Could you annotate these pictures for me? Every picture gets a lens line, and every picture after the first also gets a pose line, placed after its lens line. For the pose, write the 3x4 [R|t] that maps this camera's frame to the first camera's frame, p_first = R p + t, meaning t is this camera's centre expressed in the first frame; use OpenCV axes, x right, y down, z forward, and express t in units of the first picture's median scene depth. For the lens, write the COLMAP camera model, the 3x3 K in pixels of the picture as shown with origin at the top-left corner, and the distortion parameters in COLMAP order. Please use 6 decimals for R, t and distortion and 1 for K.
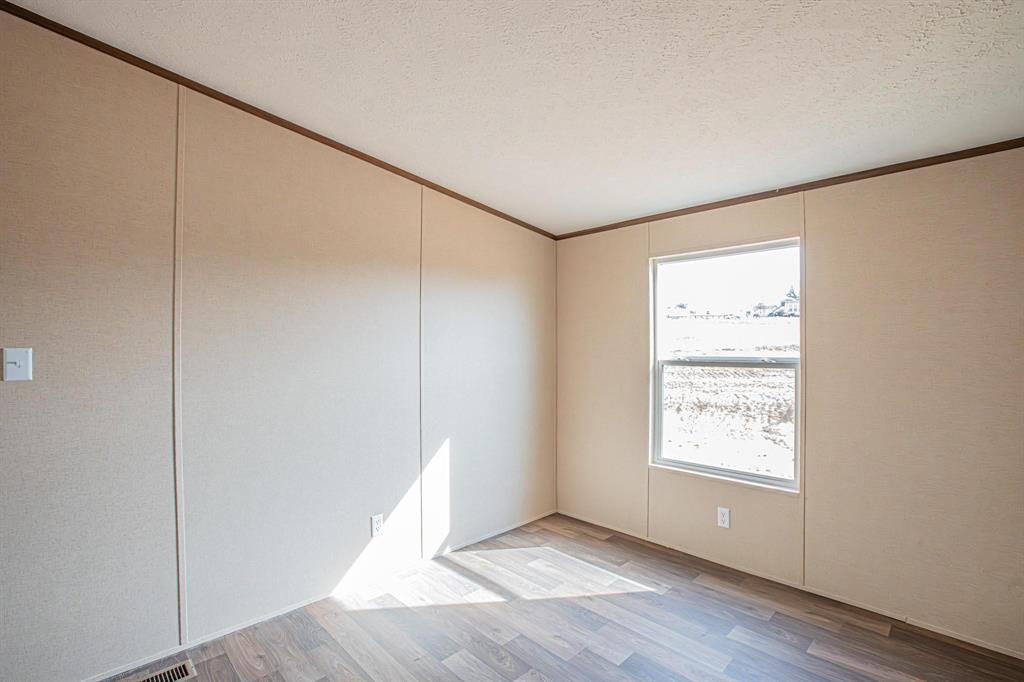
lens RADIAL K [[471.2, 0, 513.2], [0, 471.2, 345.3], [0, 0, 1]] dist [-0.027840, 0.015727]
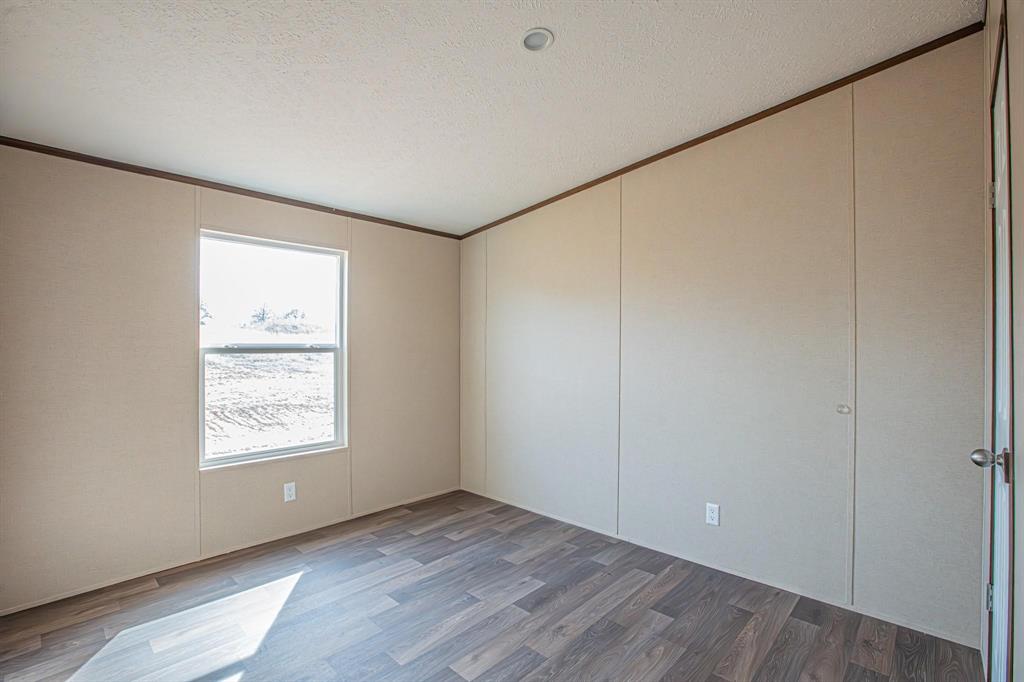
lens RADIAL K [[467.9, 0, 516.3], [0, 467.9, 346.5], [0, 0, 1]] dist [-0.029188, 0.015884]
pose [[-0.020965, -0.000410, 0.999780, -0.648389], [-0.005635, 0.999984, 0.000292, 0.029784], [-0.999764, -0.005628, -0.020967, 0.512947]]
